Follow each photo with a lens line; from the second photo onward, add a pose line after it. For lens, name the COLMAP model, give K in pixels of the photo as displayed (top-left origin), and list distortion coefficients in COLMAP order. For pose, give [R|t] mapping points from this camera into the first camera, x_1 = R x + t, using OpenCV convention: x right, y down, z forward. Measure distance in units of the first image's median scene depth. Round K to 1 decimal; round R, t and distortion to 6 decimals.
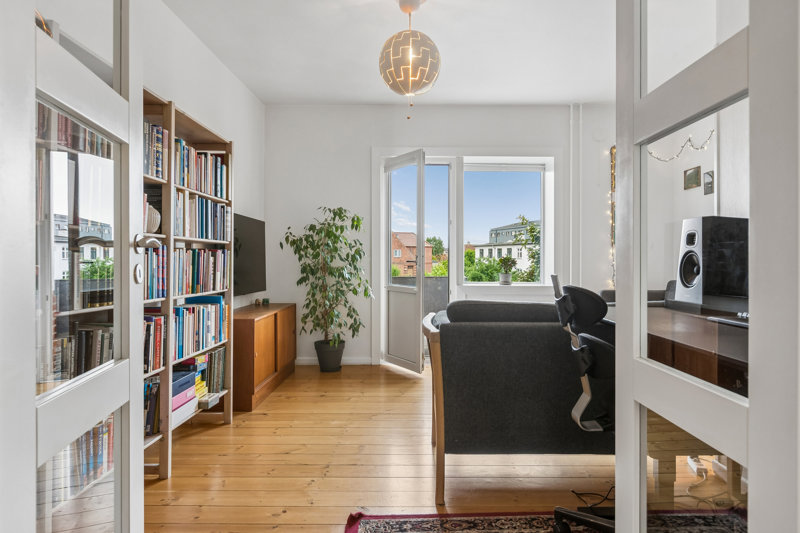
lens RADIAL K [[505.3, 0, 403.4], [0, 505.3, 260.4], [0, 0, 1]] dist [0.000543, -0.000839]
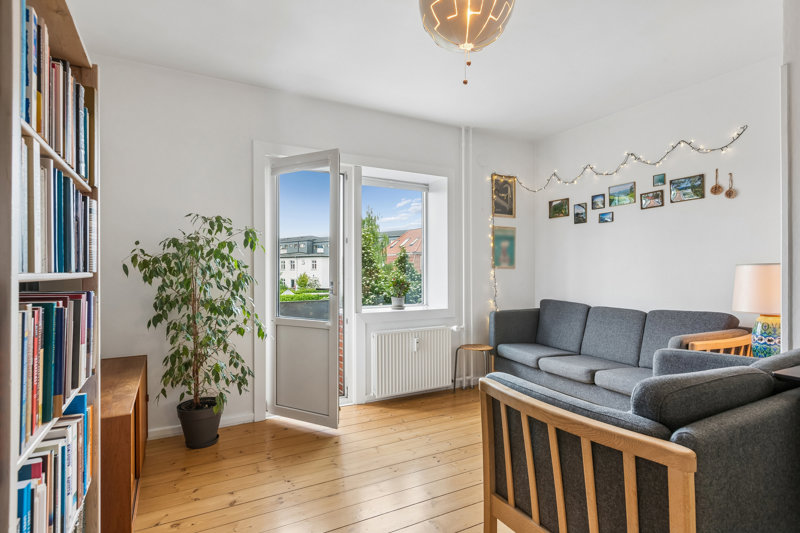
lens RADIAL K [[419.9, 0, 400.0], [0, 419.9, 270.1], [0, 0, 1]] dist [-0.020165, -0.000698]
pose [[0.868718, -0.005143, 0.495281, -0.194973], [0.005347, 0.999985, 0.001006, -0.026491], [-0.495279, 0.001774, 0.868732, 0.349232]]
